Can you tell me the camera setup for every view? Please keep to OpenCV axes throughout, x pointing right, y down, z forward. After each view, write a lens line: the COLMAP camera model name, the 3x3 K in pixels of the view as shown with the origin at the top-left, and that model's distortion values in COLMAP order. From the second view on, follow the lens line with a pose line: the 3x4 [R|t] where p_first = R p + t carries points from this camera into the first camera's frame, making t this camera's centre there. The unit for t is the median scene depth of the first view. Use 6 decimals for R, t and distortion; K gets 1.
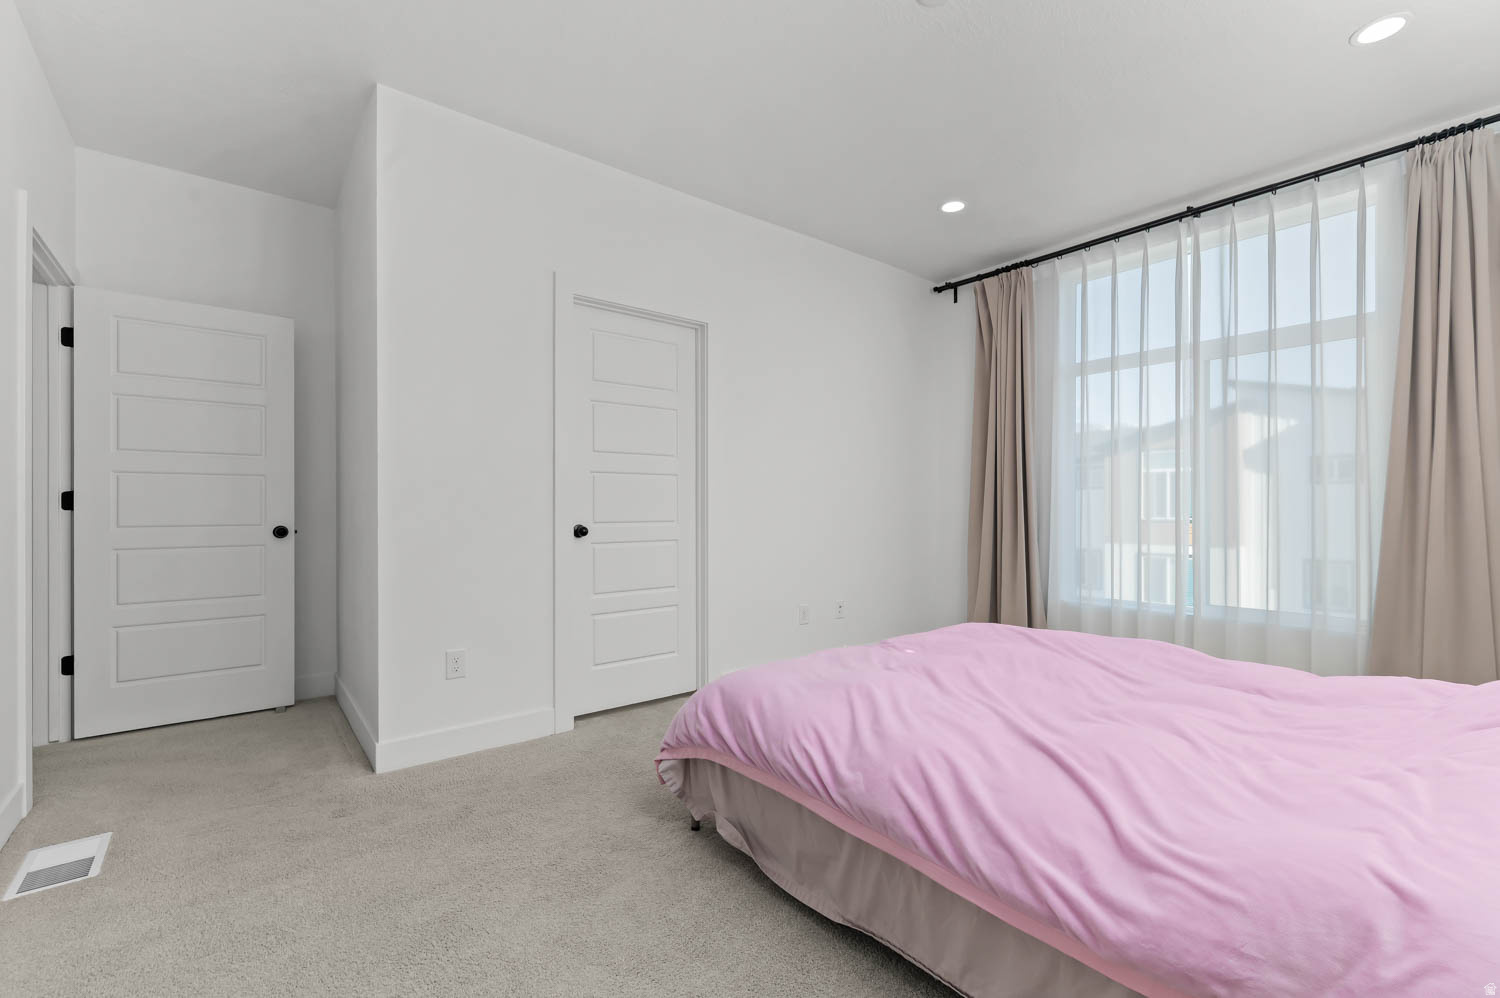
lens RADIAL K [[645.7, 0, 764.0], [0, 645.7, 506.3], [0, 0, 1]] dist [0.003800, 0.000388]
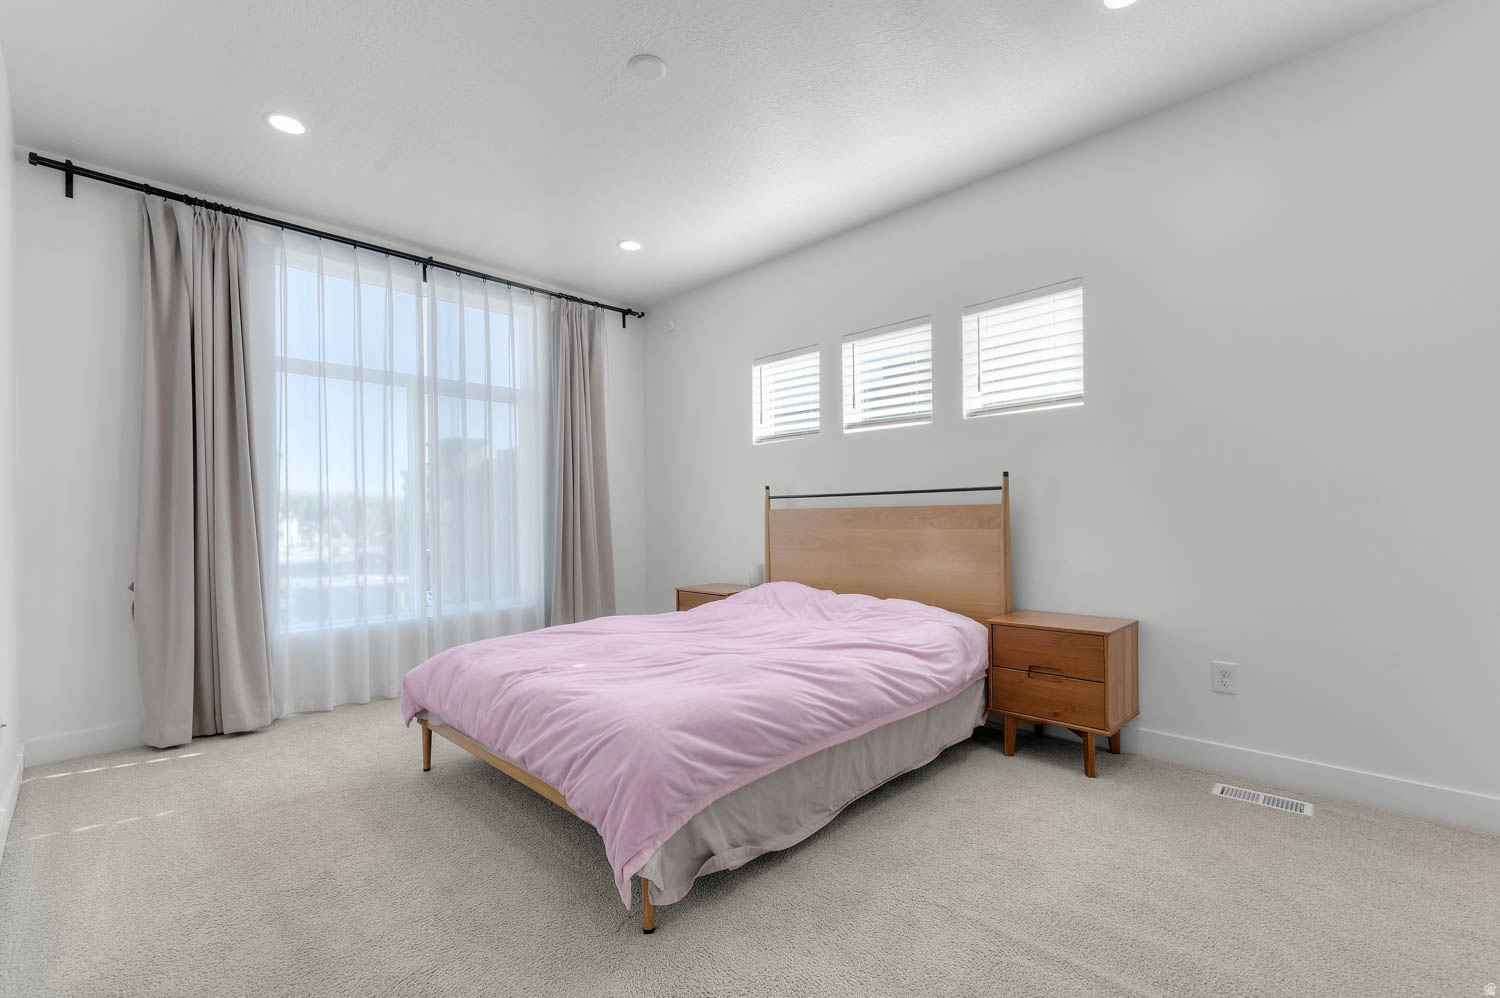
lens RADIAL K [[662.8, 0, 753.9], [0, 662.8, 517.0], [0, 0, 1]] dist [-0.001471, -0.000057]
pose [[-0.119068, 0.003767, 0.992879, -0.611904], [0.012147, 0.999923, -0.002337, 0.001062], [-0.992812, 0.011782, -0.119105, 0.640059]]
